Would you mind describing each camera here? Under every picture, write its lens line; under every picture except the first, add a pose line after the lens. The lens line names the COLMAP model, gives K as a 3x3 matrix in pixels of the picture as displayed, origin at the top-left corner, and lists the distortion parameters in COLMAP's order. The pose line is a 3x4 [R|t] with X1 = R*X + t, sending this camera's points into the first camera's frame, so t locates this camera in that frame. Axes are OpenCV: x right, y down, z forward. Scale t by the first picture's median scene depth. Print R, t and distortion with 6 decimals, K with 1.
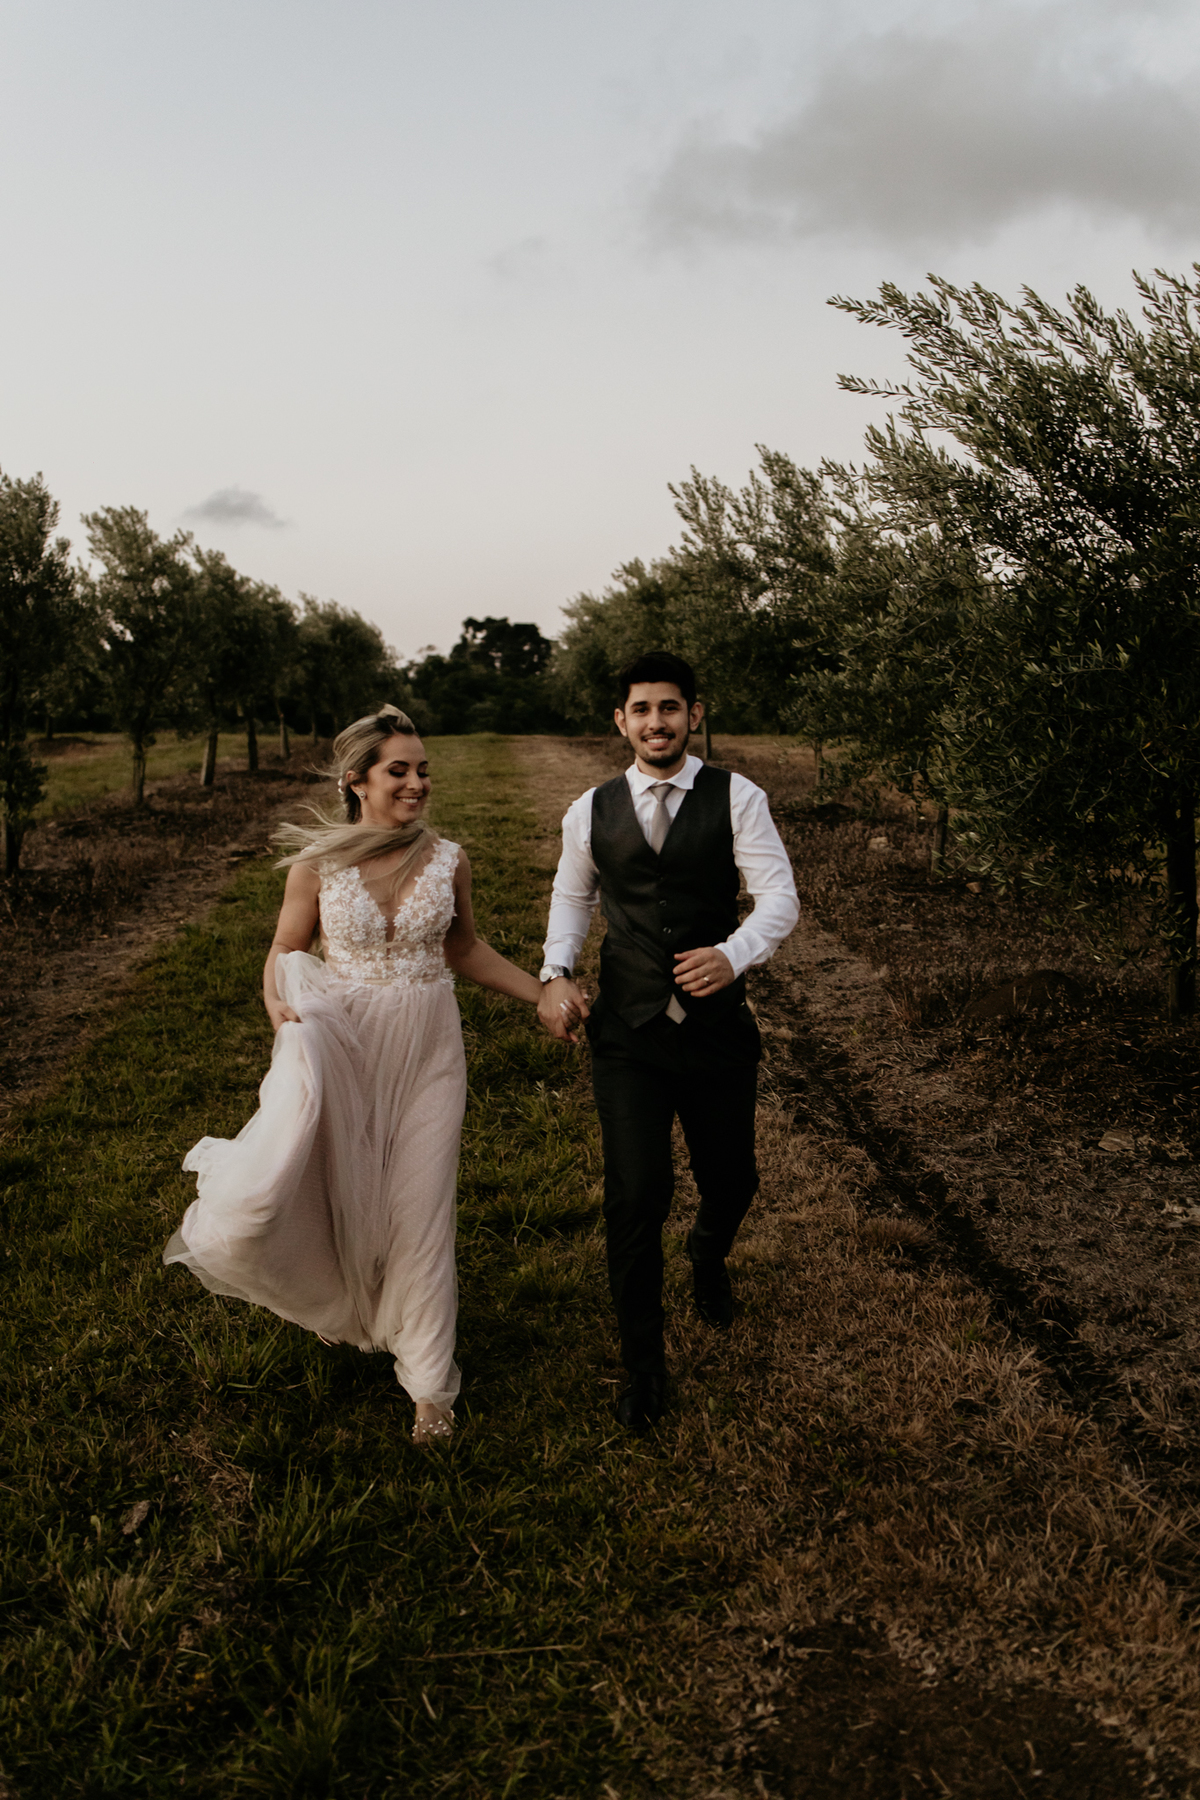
lens RADIAL K [[1834.5, 0, 600.0], [0, 1834.5, 900.0], [0, 0, 1]] dist [-0.050614, 0.009828]
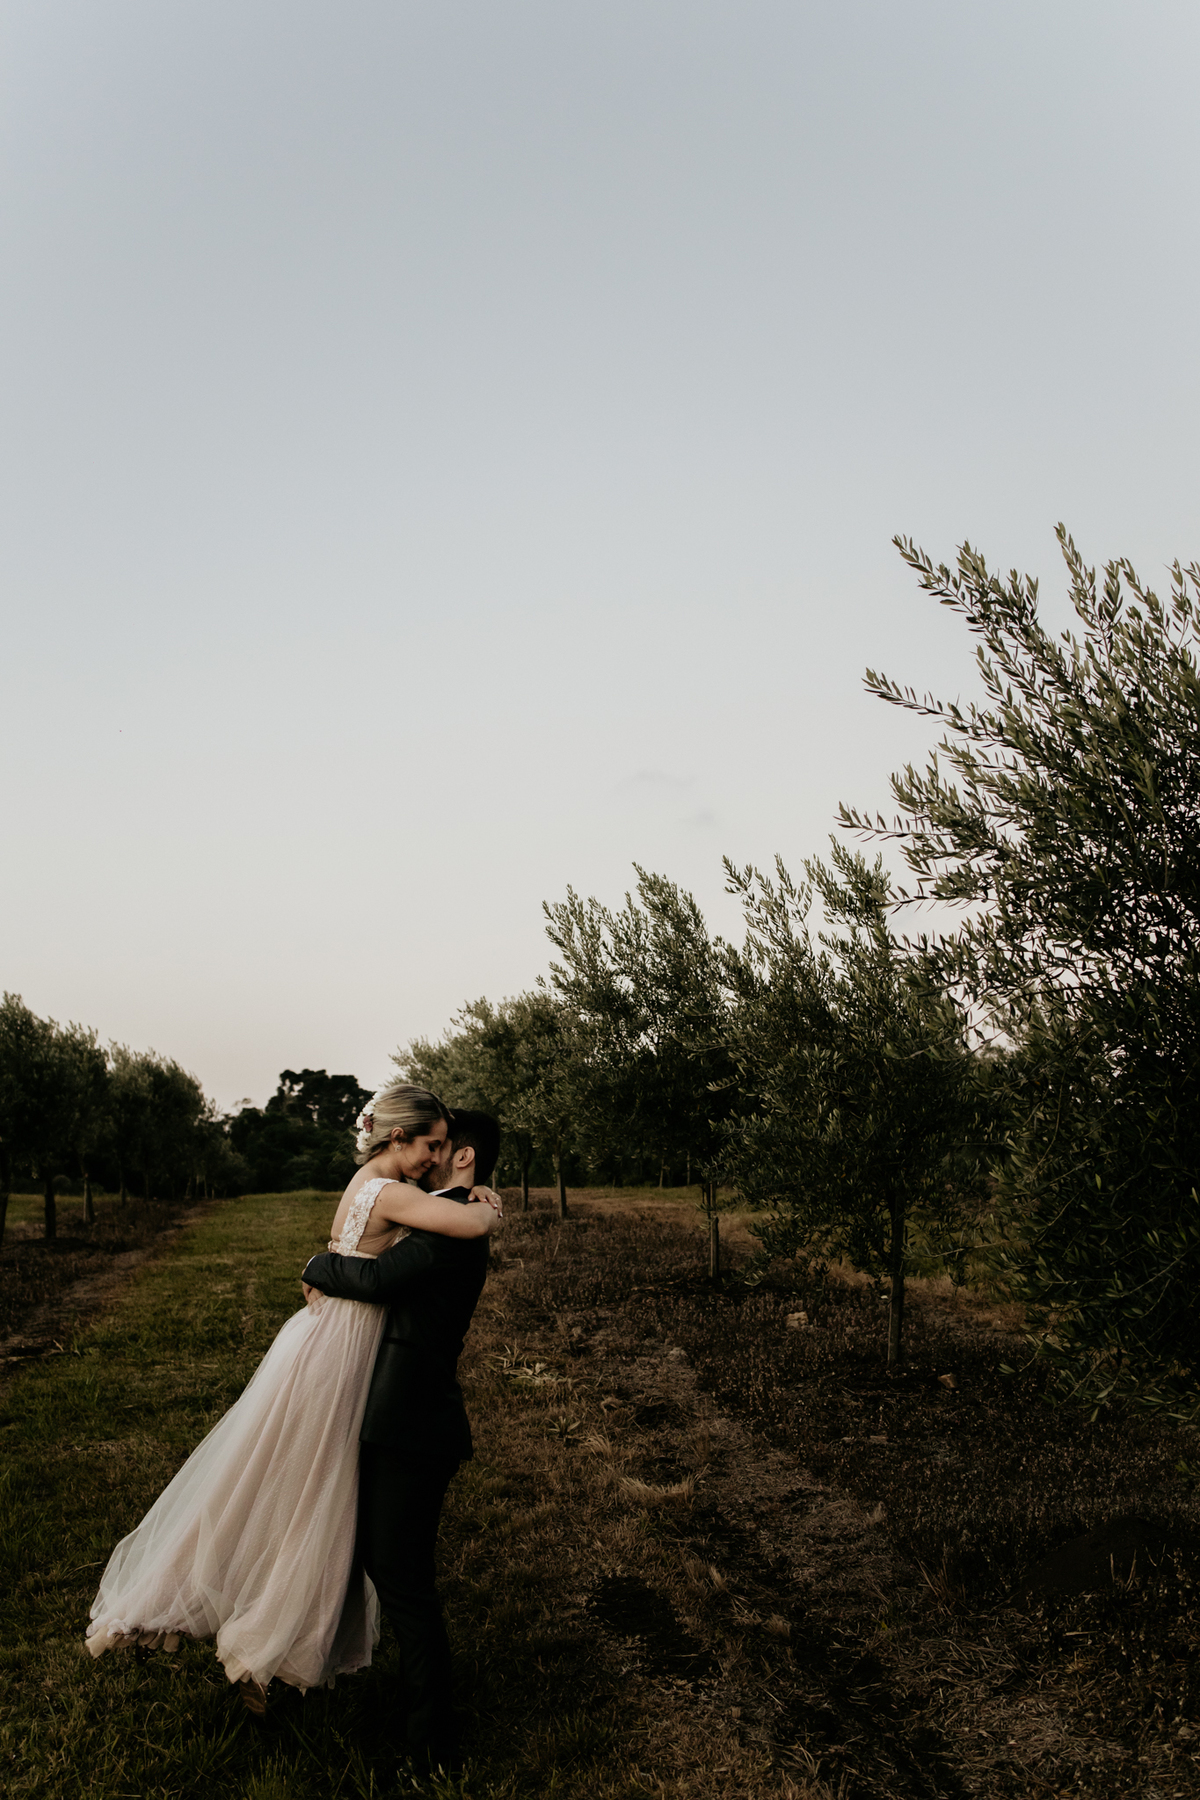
lens RADIAL K [[1834.5, 0, 600.0], [0, 1834.5, 900.0], [0, 0, 1]] dist [-0.050614, 0.009828]
pose [[0.995019, -0.003955, 0.099611, -0.020312], [0.027905, 0.970316, -0.240225, -0.017792], [-0.095704, 0.241808, 0.965593, 0.142072]]
